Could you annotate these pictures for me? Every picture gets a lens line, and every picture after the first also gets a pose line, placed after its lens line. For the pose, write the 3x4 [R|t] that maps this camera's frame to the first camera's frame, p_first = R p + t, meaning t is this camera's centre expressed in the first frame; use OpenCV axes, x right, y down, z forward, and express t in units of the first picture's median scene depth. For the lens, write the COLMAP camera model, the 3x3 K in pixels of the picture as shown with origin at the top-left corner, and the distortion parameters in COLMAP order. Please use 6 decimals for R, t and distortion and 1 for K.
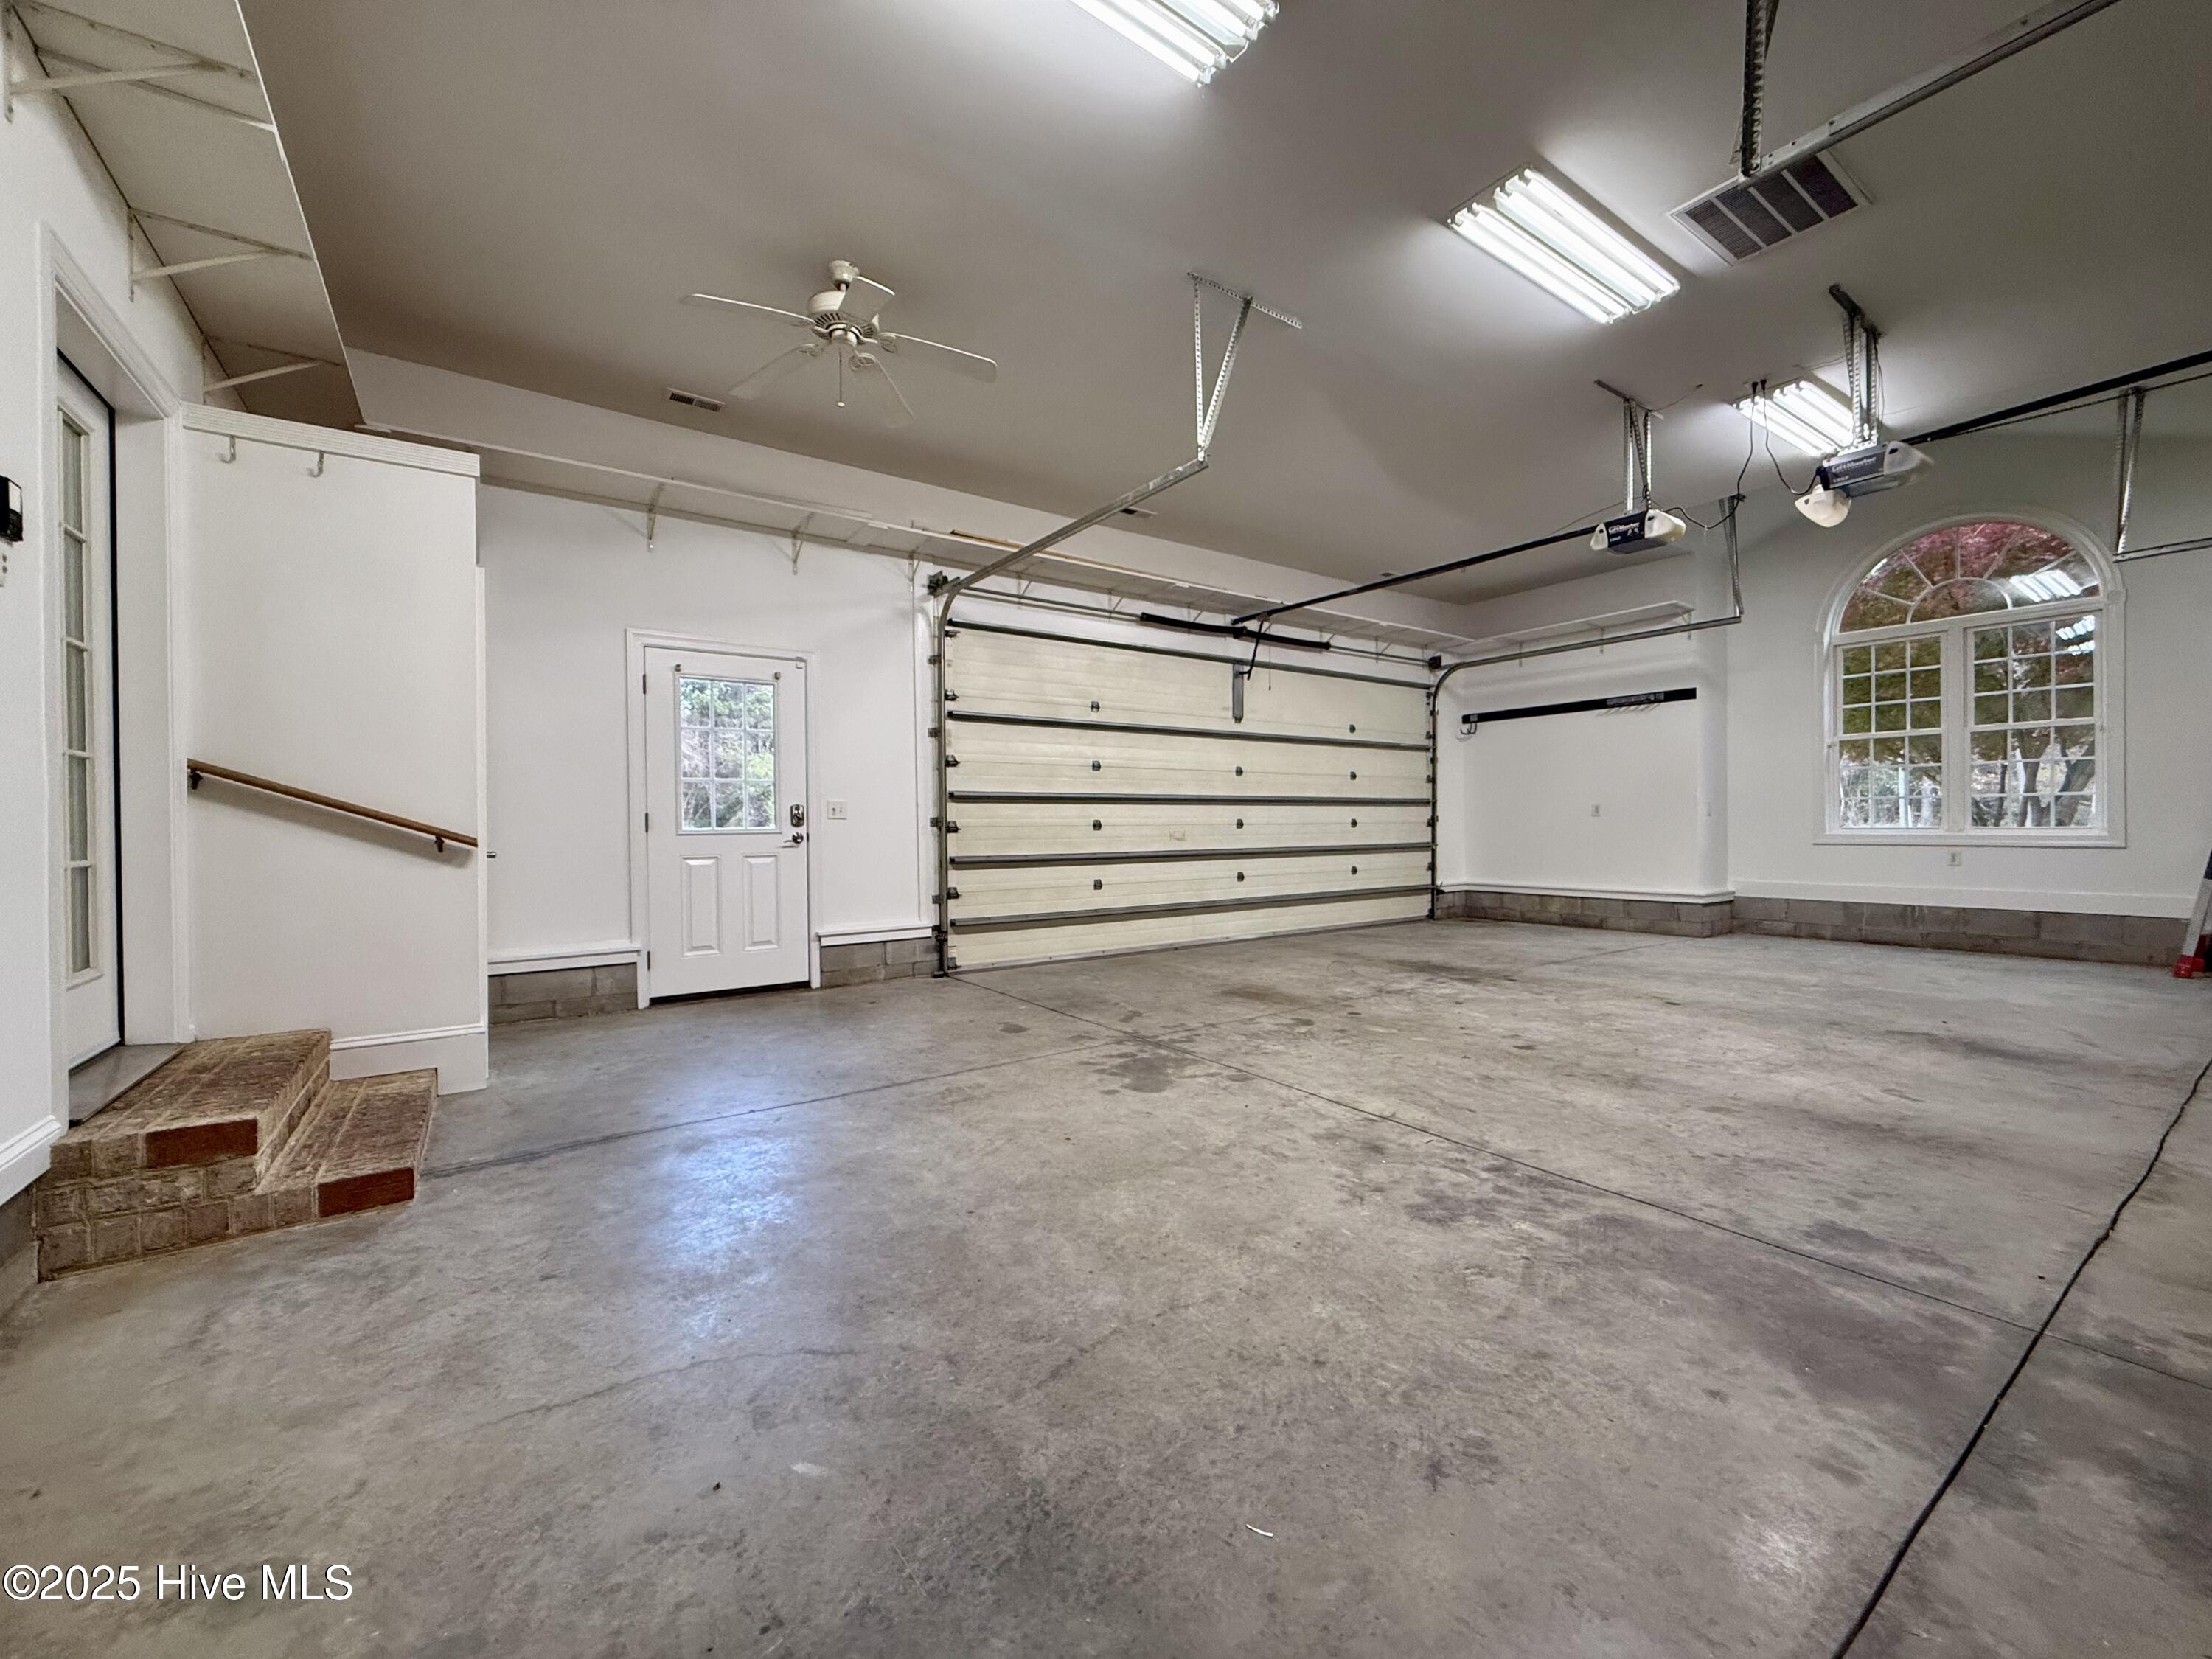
lens RADIAL K [[876.8, 0, 1106.0], [0, 876.8, 829.5], [0, 0, 1]] dist [0.000962, -0.000110]
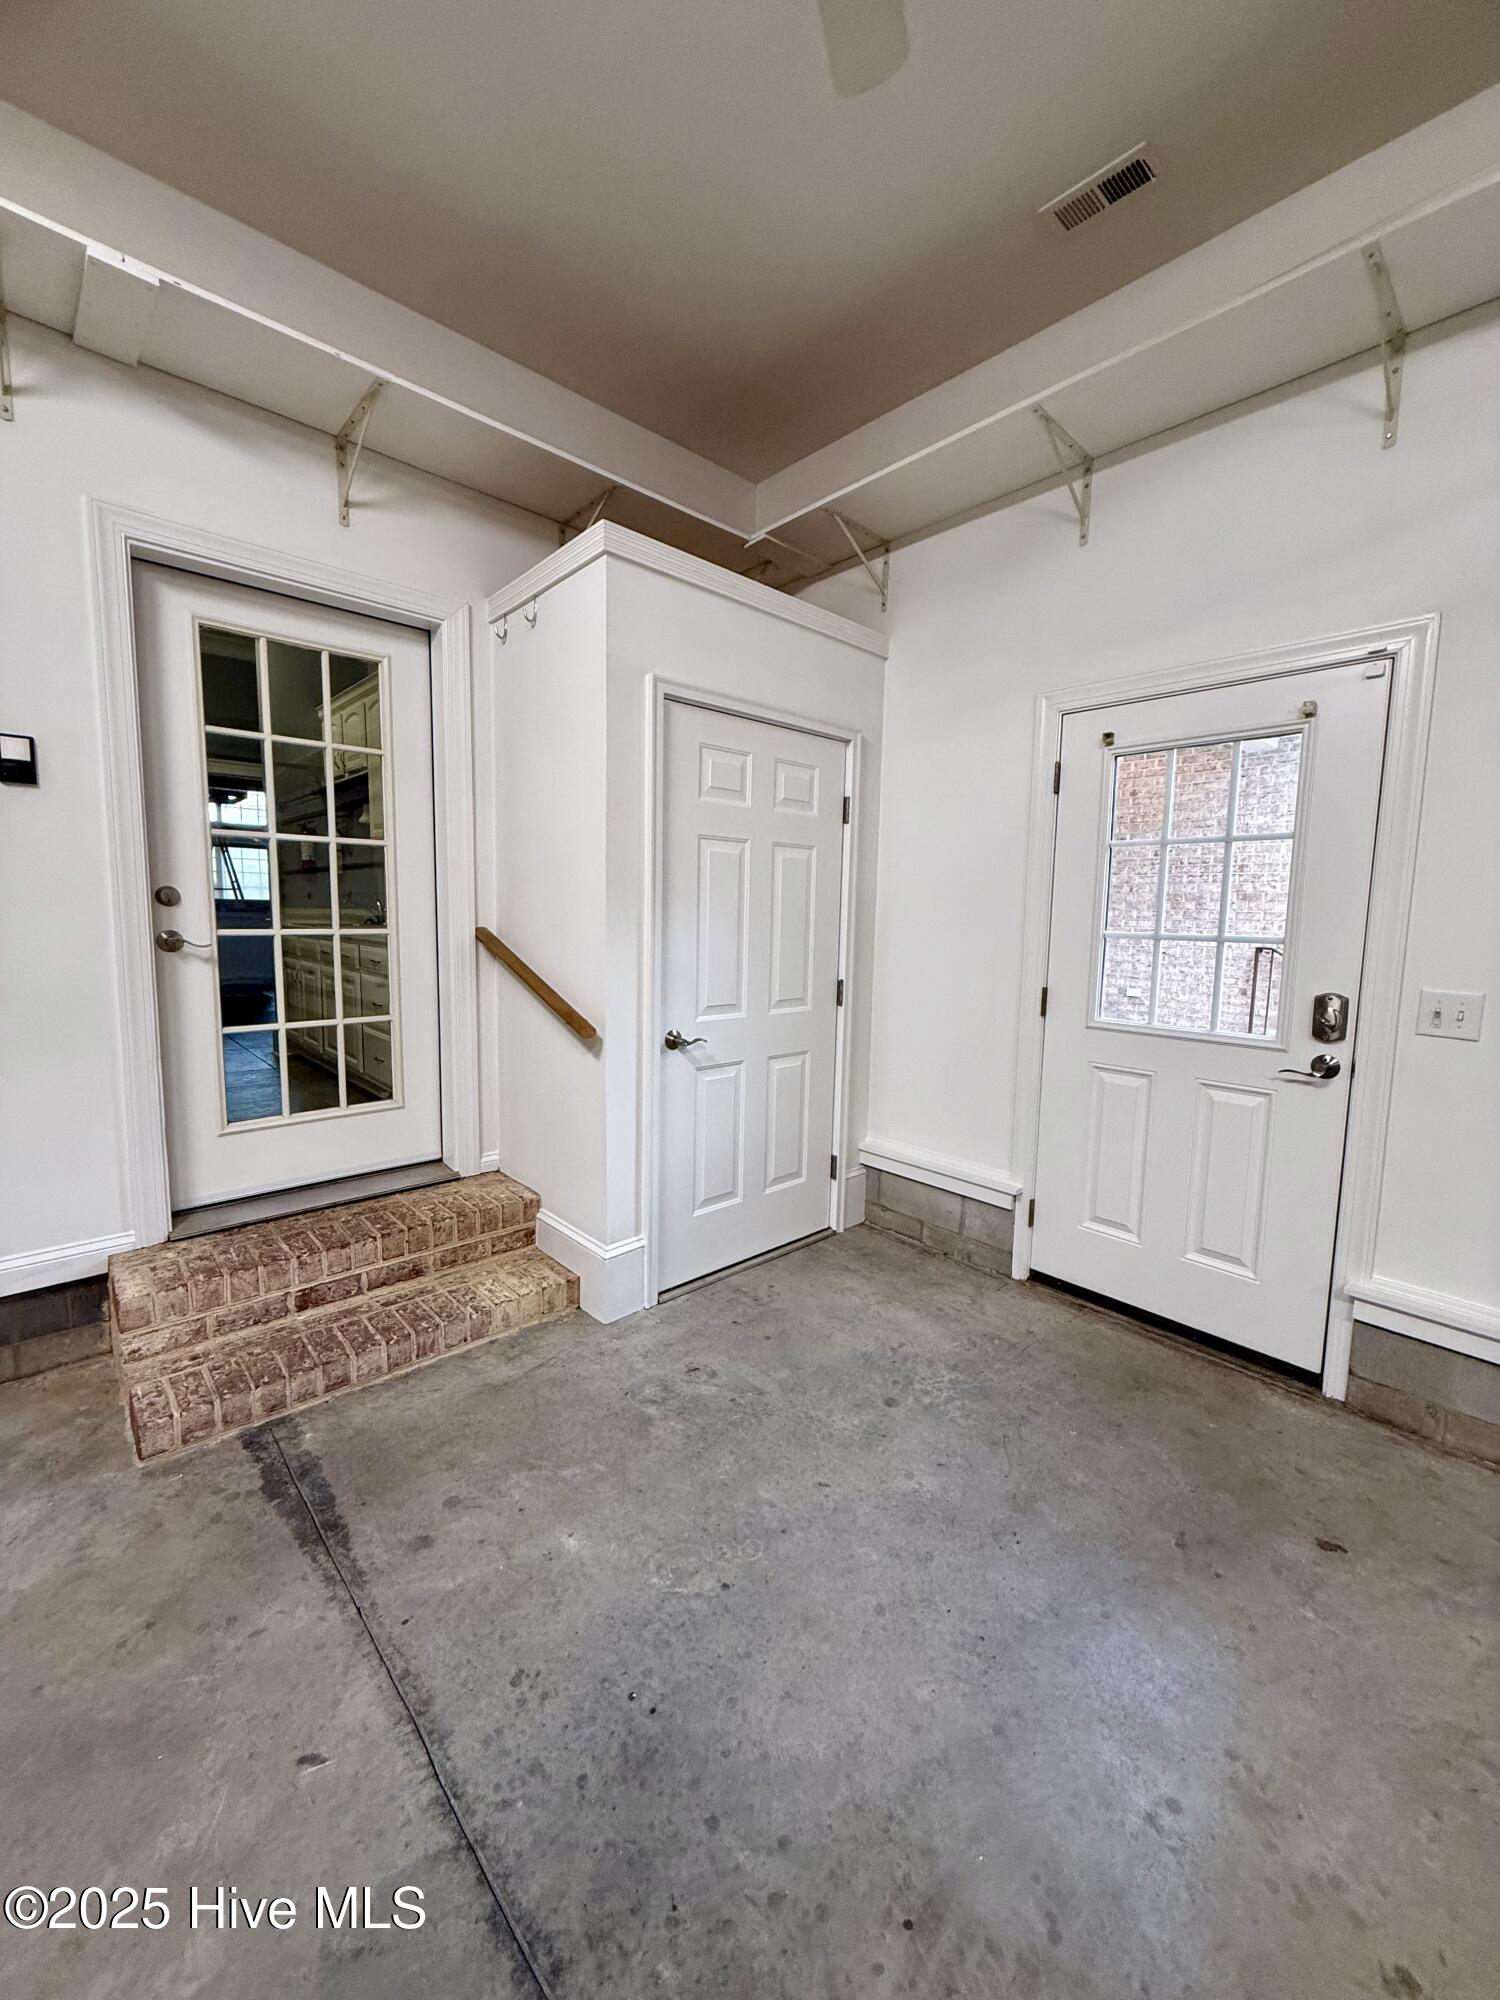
lens RADIAL K [[794.0, 0, 750.6], [0, 794.0, 997.7], [0, 0, 1]] dist [-0.000048, -0.000232]
pose [[0.139209, 0.120816, -0.982865, 0.007235], [-0.030141, 0.992587, 0.117742, -0.064723], [0.989804, 0.013234, 0.141819, 0.640454]]
